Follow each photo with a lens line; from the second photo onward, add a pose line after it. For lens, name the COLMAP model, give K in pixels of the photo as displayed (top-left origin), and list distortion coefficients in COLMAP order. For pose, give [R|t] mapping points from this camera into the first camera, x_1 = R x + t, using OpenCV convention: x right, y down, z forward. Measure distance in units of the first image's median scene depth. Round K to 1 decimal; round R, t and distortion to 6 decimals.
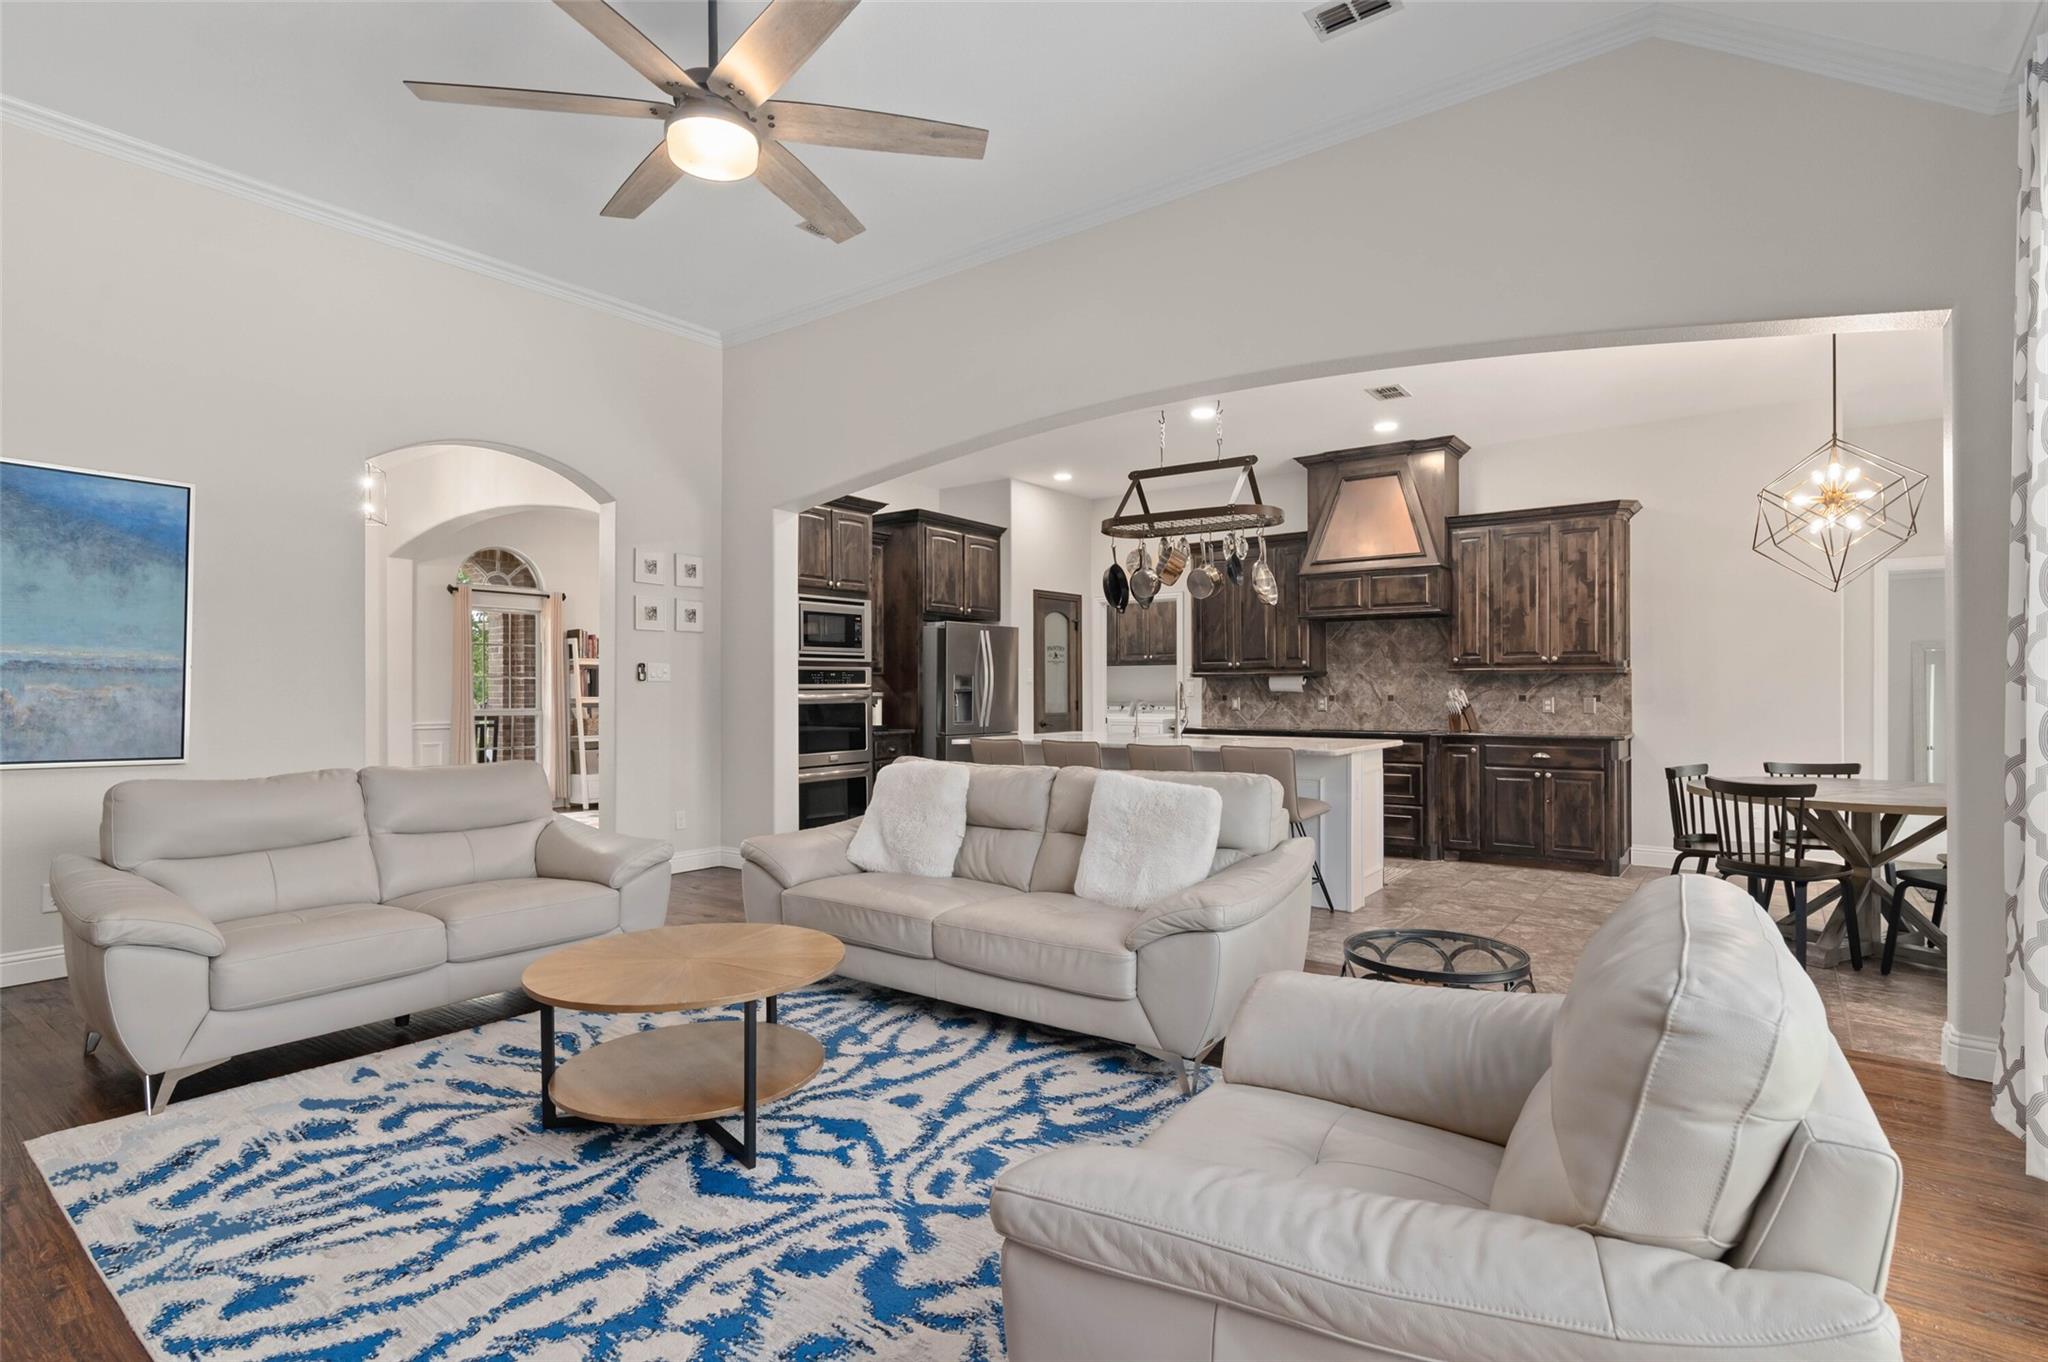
lens RADIAL K [[997.6, 0, 1027.0], [0, 997.6, 684.4], [0, 0, 1]] dist [-0.003982, 0.000017]
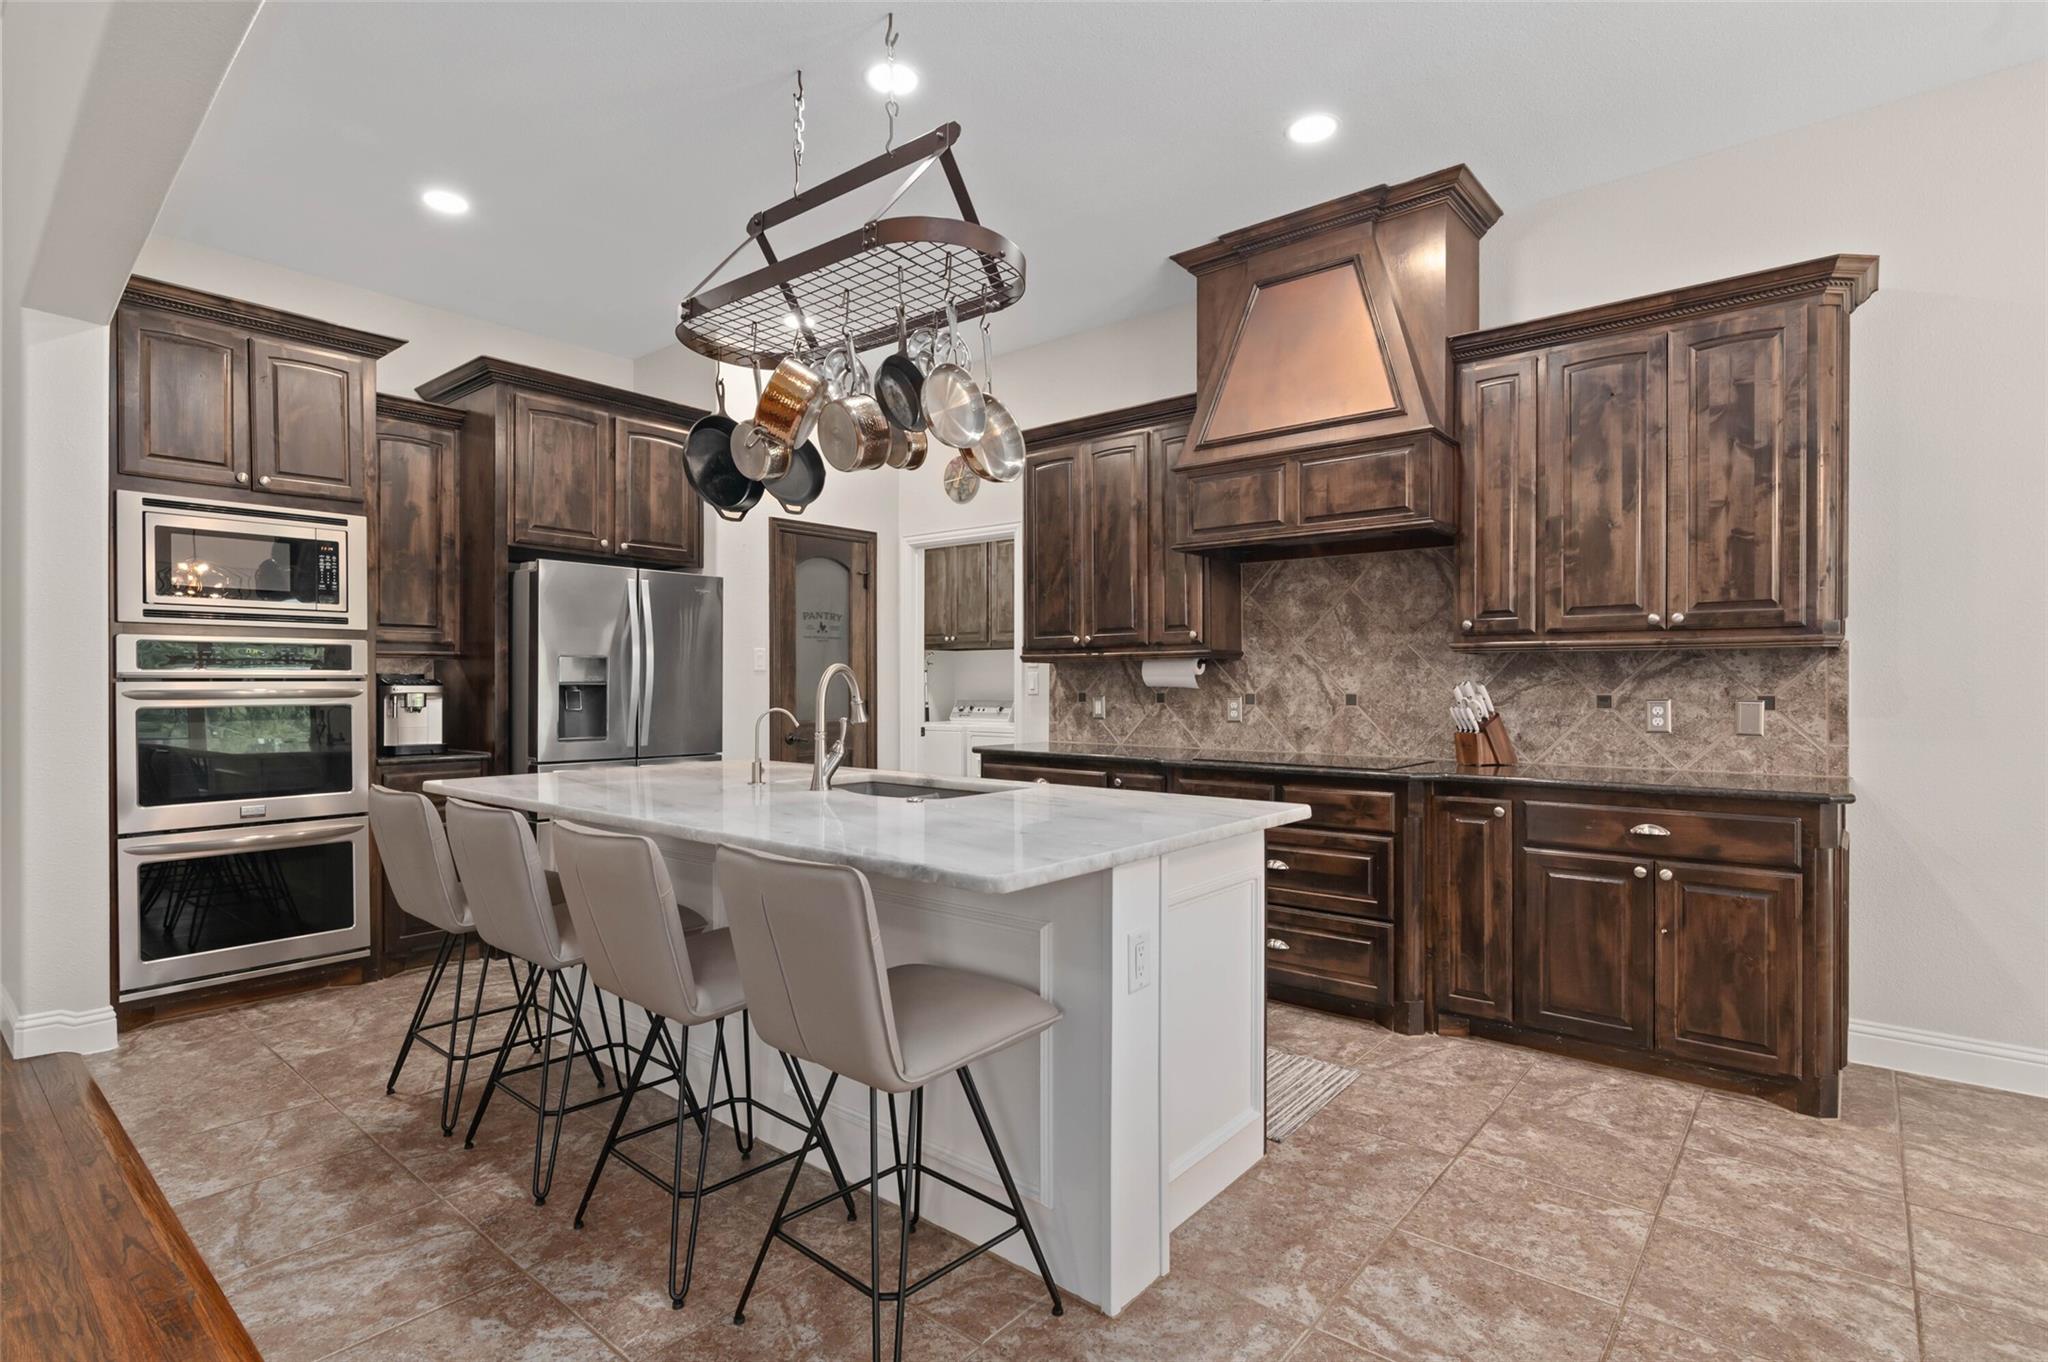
lens RADIAL K [[997.6, 0, 1023.5], [0, 997.6, 685.2], [0, 0, 1]] dist [-0.003982, 0.000017]
pose [[0.998586, 0.003095, -0.053071, 0.238137], [-0.002767, 0.999977, 0.006259, 0.003350], [0.053090, -0.006104, 0.998571, 0.496639]]
